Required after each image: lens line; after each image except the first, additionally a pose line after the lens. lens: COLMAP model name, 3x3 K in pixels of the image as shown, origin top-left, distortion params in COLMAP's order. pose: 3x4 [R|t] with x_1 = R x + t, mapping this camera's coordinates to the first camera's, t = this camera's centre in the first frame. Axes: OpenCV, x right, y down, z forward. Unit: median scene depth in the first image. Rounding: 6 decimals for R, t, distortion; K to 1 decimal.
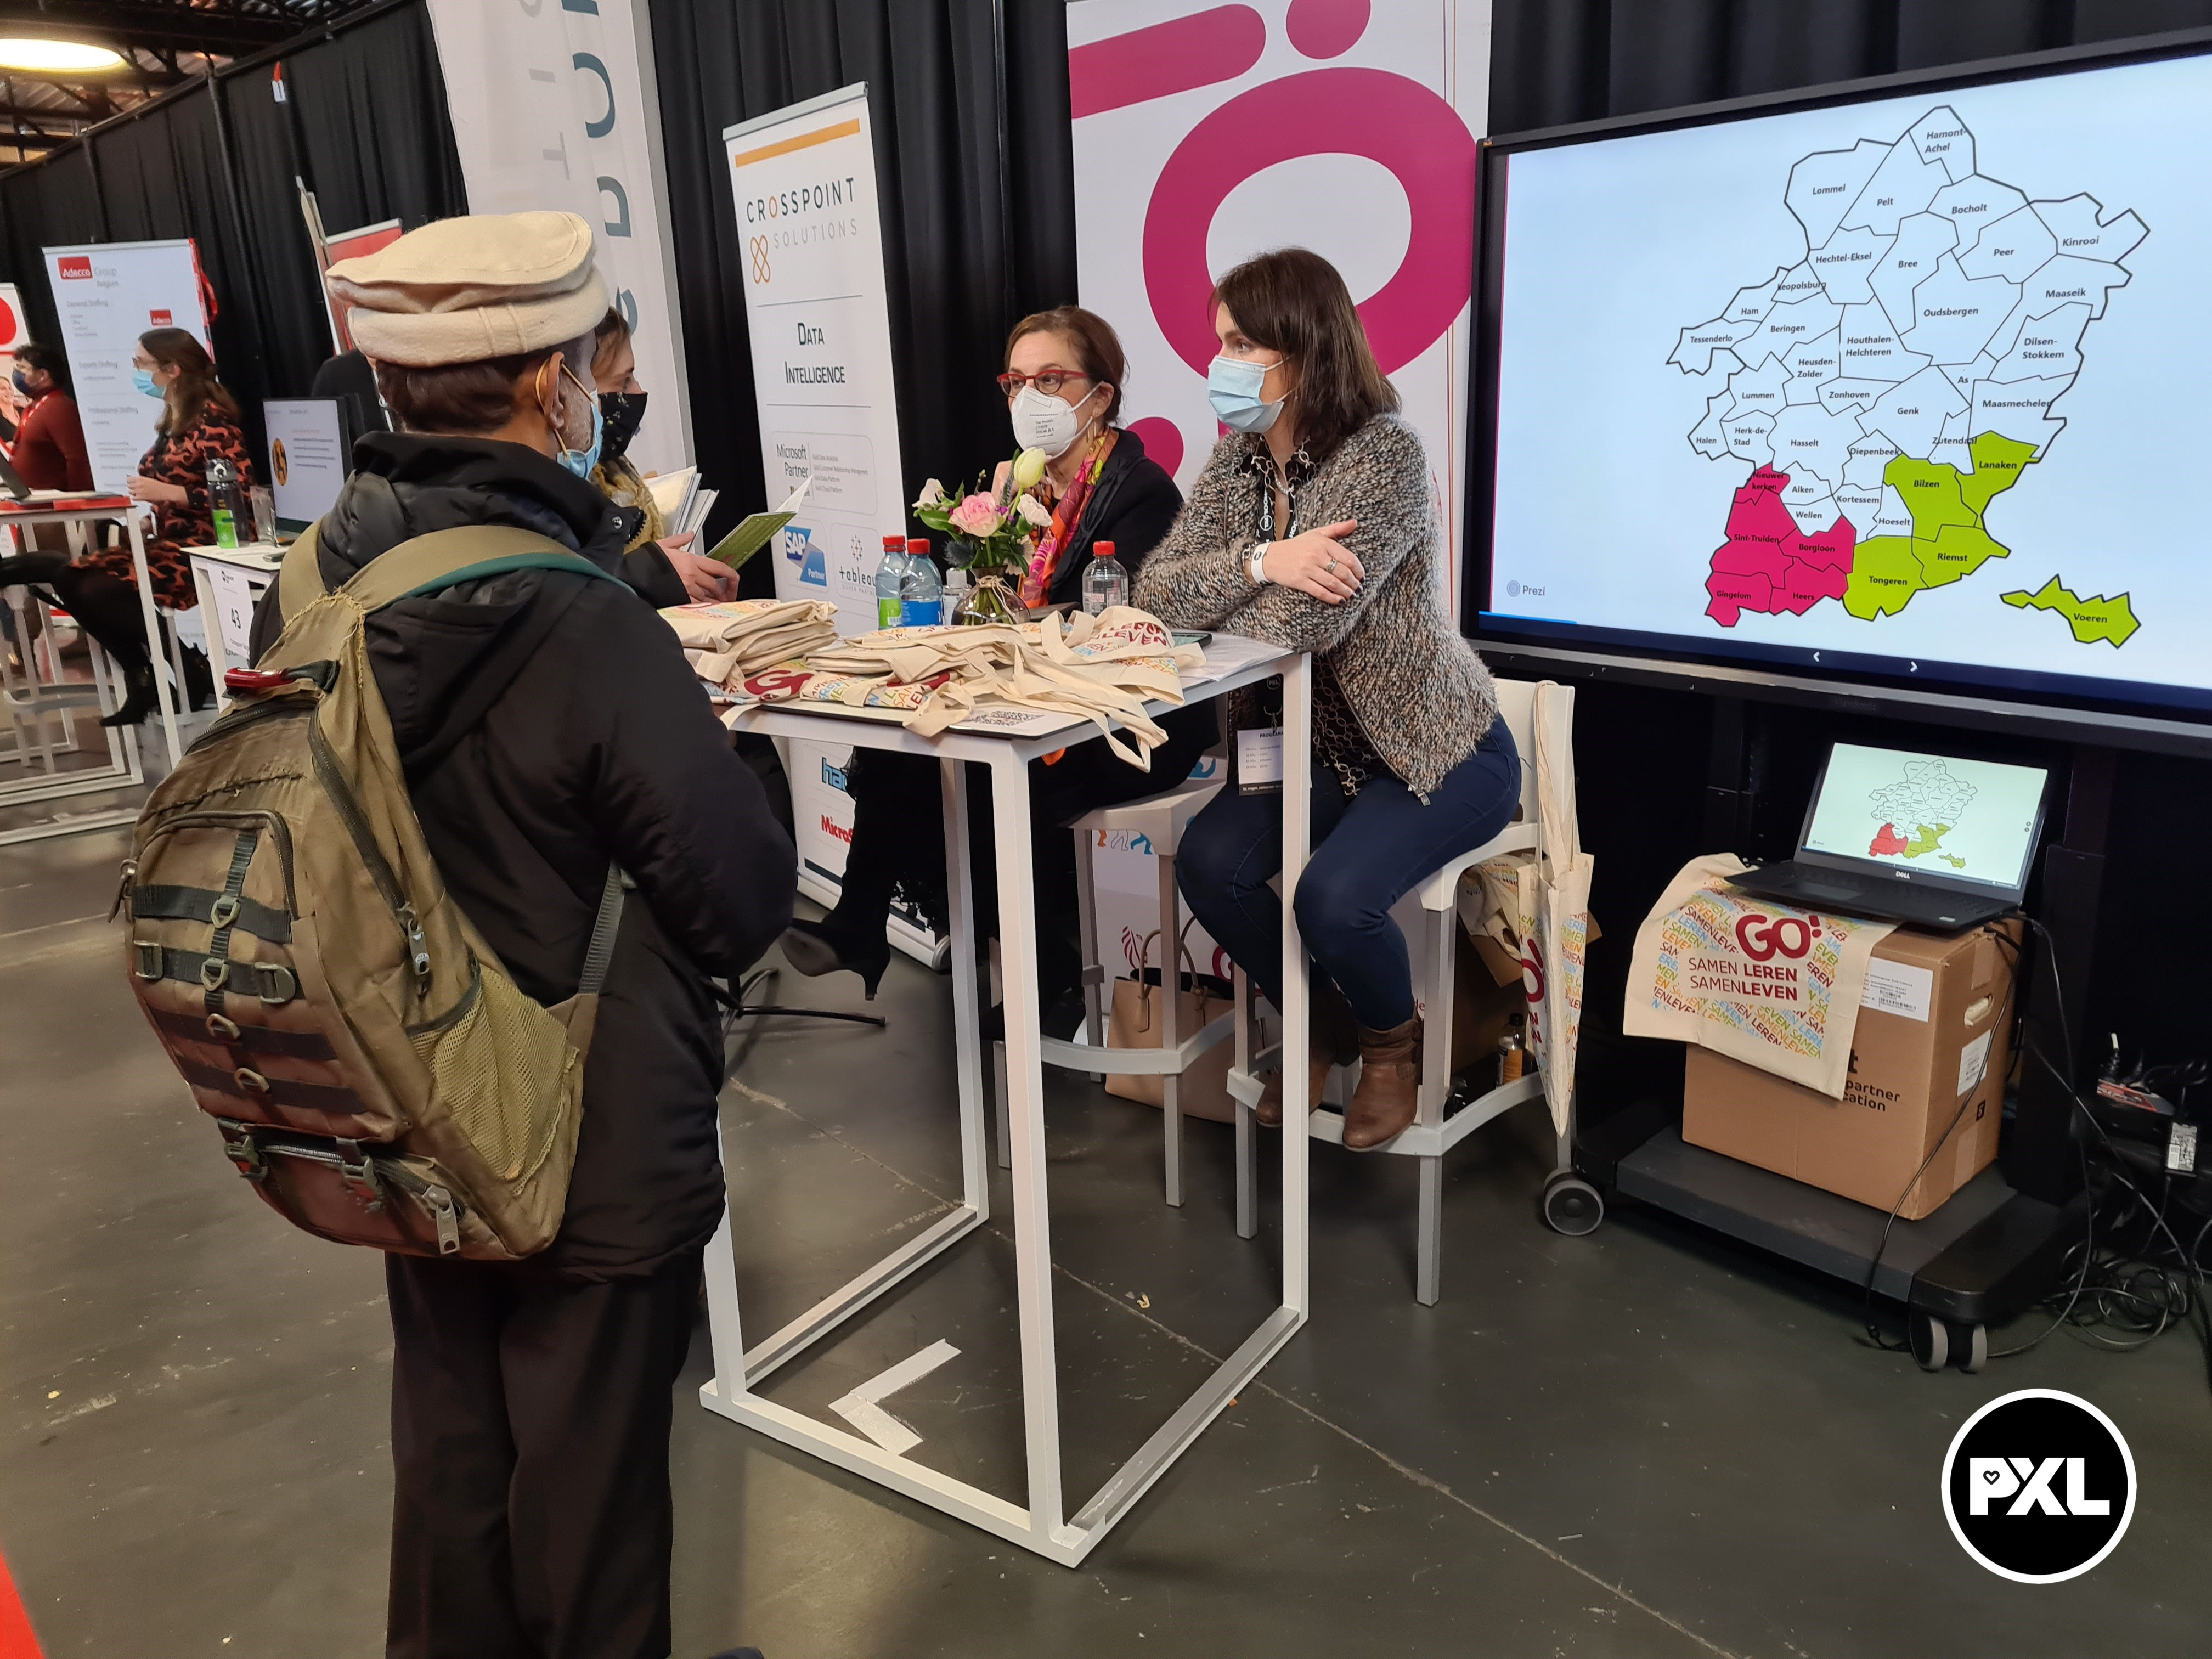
lens RADIAL K [[1680.5, 0, 1103.2], [0, 1680.5, 803.4], [0, 0, 1]] dist [0.069588, -0.056630]
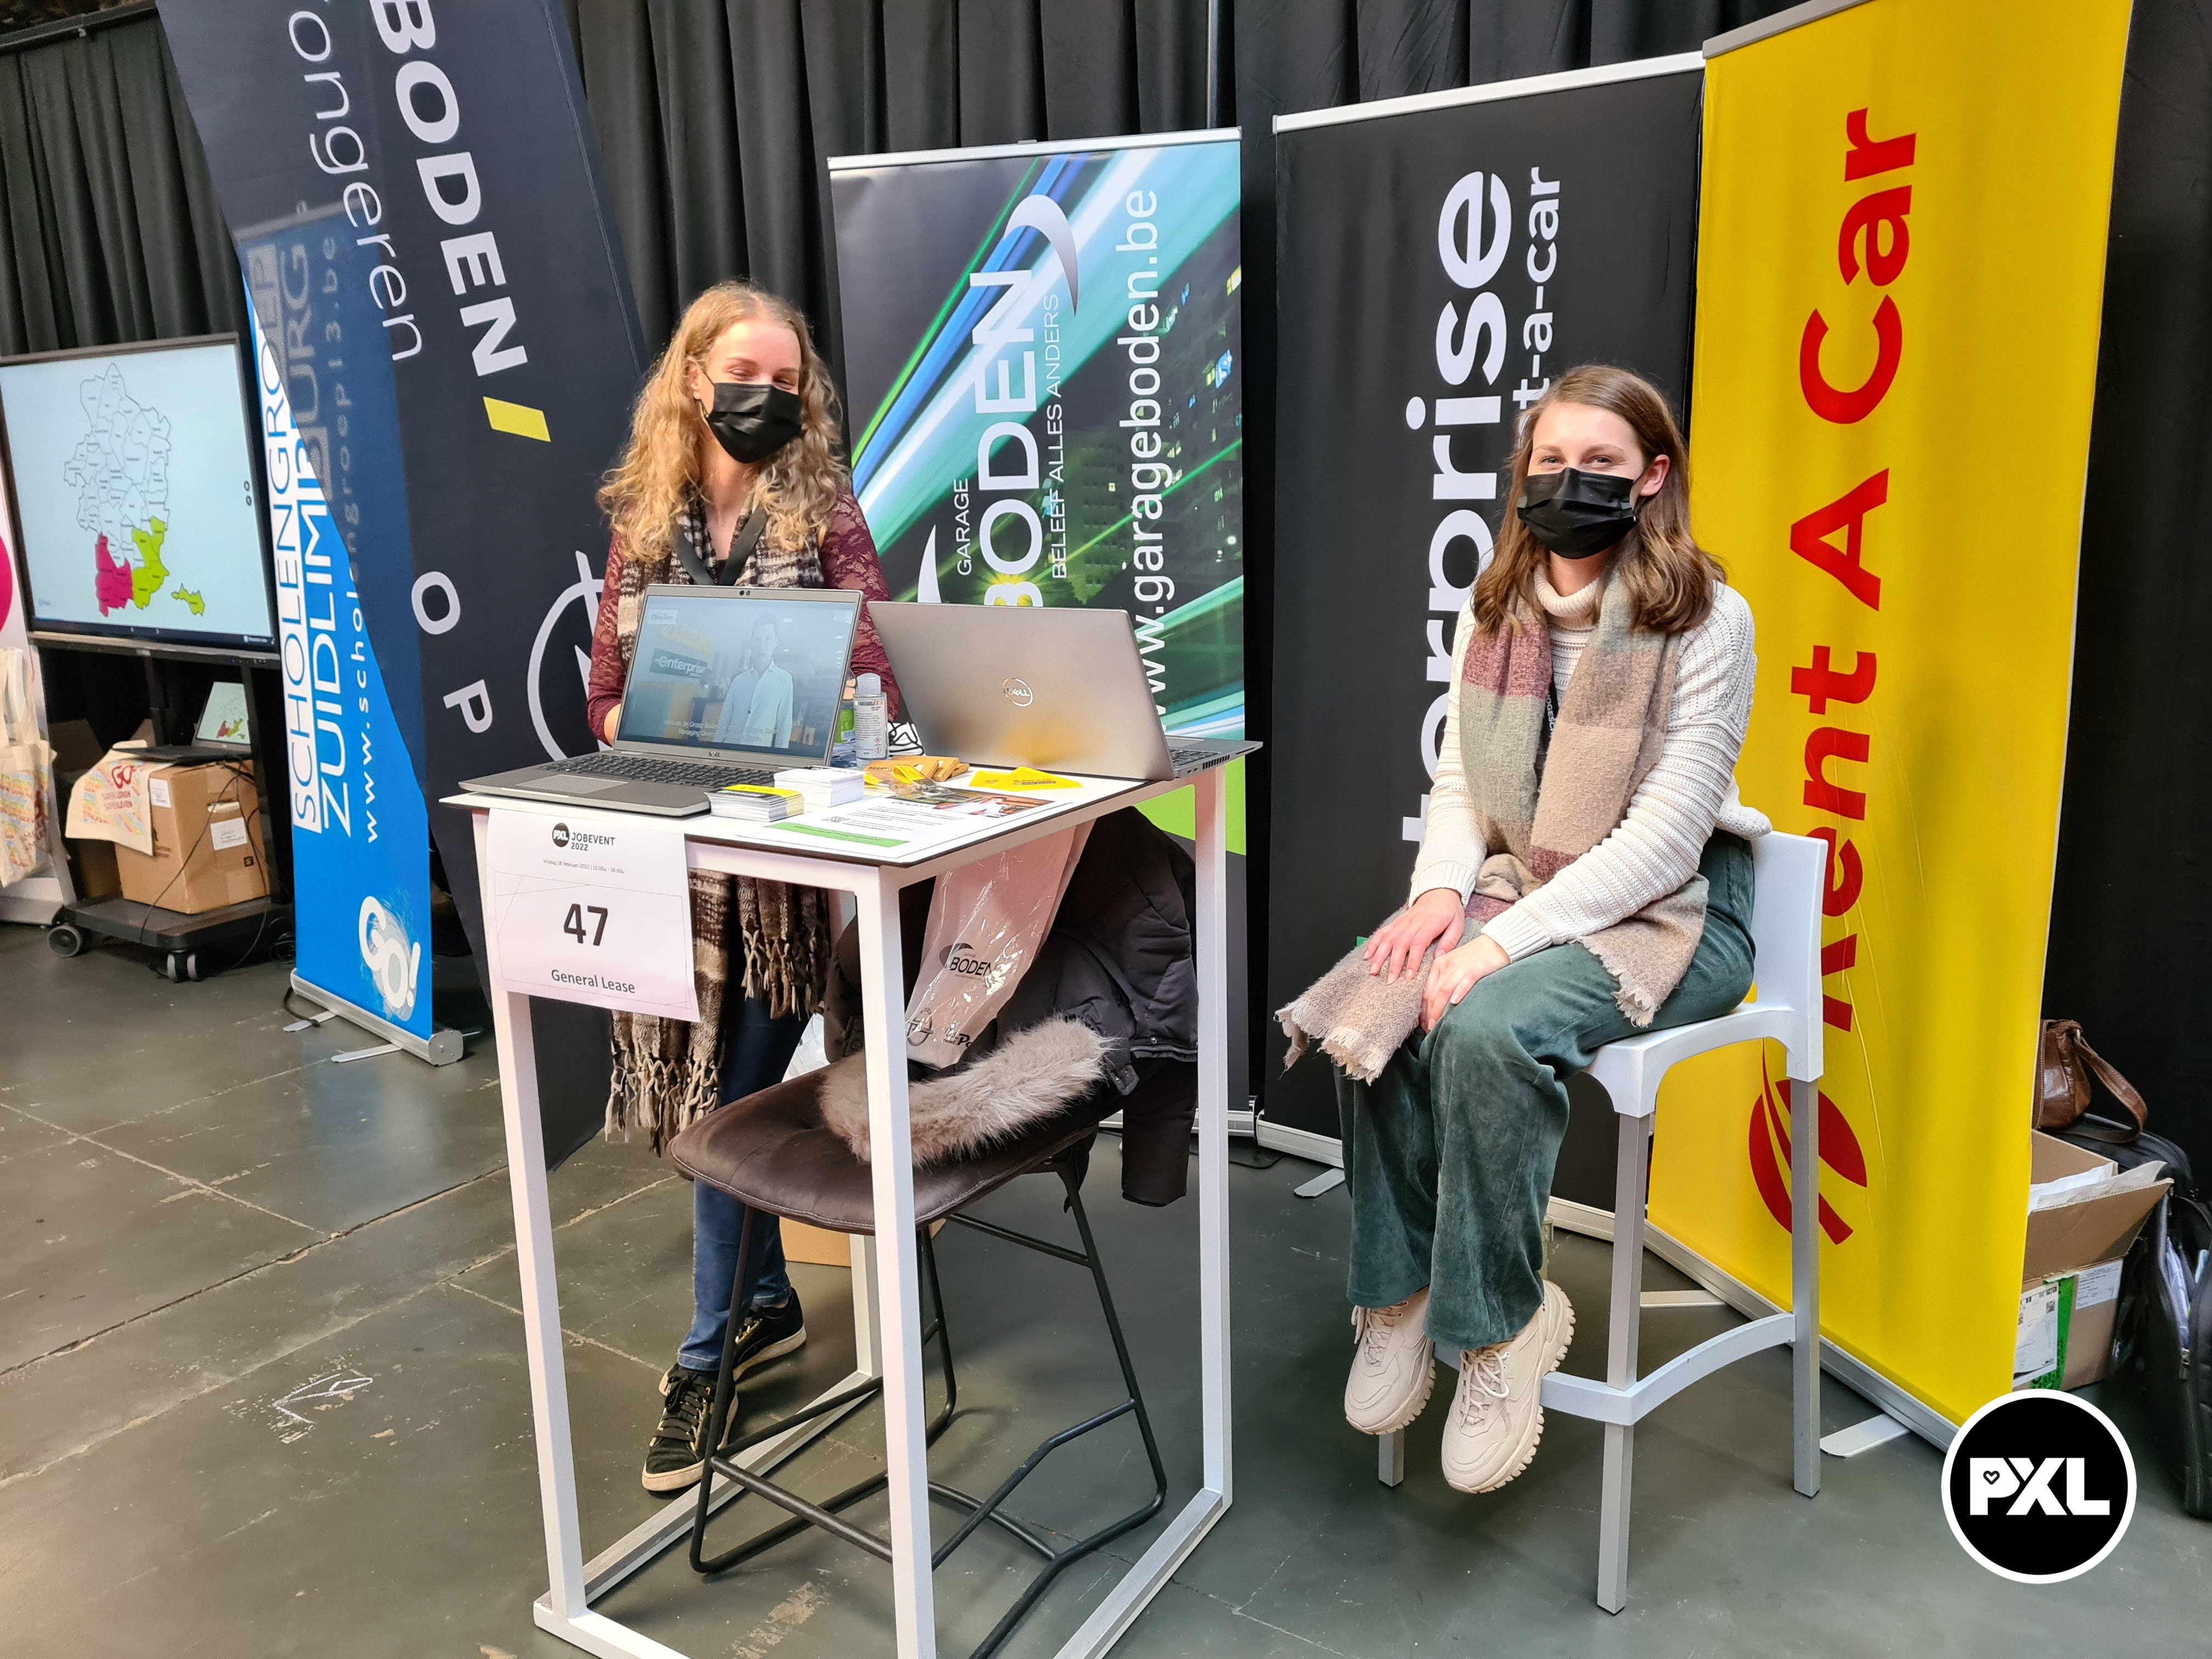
lens RADIAL K [[1680.5, 0, 1103.2], [0, 1680.5, 803.4], [0, 0, 1]] dist [0.069588, -0.056630]
pose [[0.968827, -0.034160, 0.245372, 0.931483], [0.050602, 0.996853, -0.061018, 0.266407], [-0.242515, 0.071533, 0.967507, -1.068116]]
